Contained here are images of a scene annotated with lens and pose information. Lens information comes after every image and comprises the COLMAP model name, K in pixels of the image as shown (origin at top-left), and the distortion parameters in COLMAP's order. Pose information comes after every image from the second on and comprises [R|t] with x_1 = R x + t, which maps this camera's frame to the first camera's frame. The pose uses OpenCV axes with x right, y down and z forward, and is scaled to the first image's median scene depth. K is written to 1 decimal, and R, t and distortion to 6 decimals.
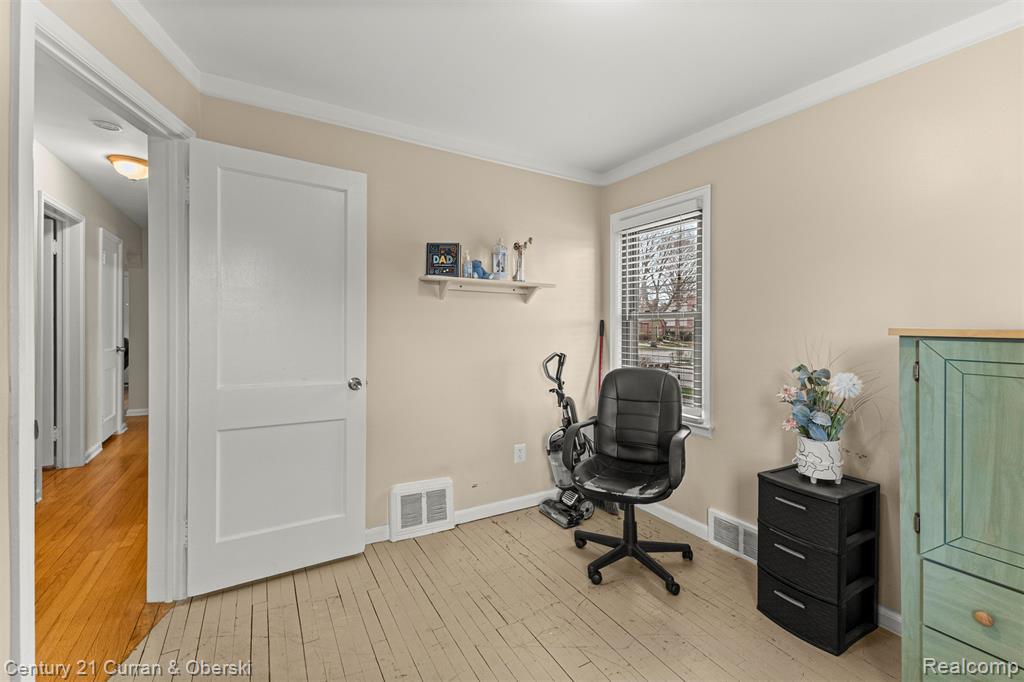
lens RADIAL K [[439.4, 0, 510.2], [0, 439.4, 337.5], [0, 0, 1]] dist [0.007360, 0.000002]
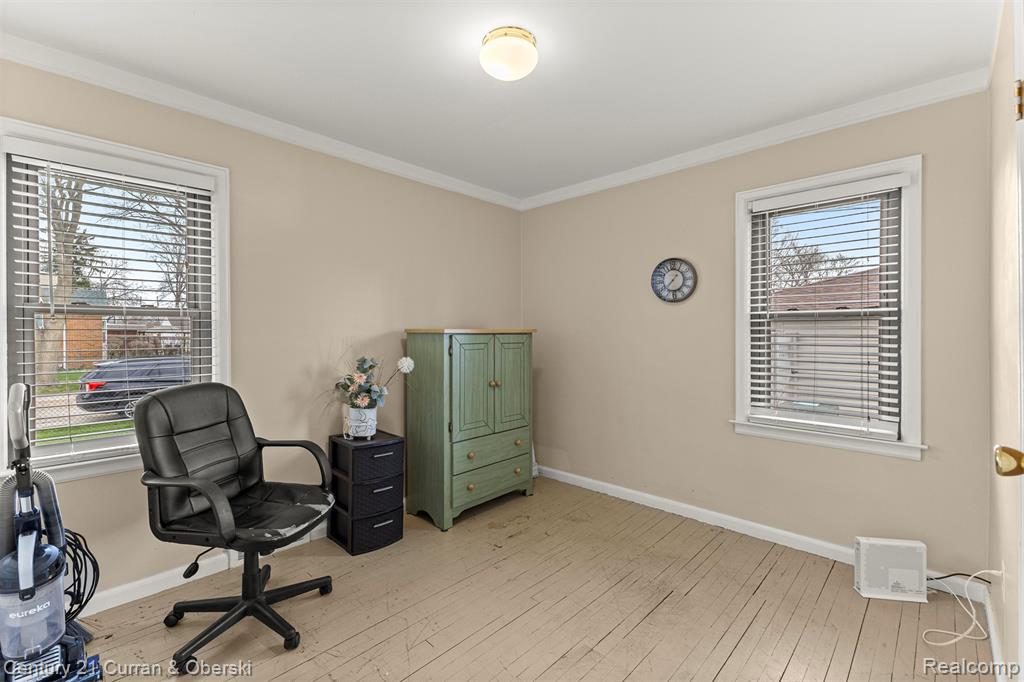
lens RADIAL K [[439.4, 0, 510.2], [0, 439.4, 337.5], [0, 0, 1]] dist [0.007360, 0.000002]
pose [[-0.277468, -0.028331, 0.960317, -0.944066], [0.009925, 0.999427, 0.032353, -0.038847], [-0.960684, 0.018508, -0.277028, 1.186125]]
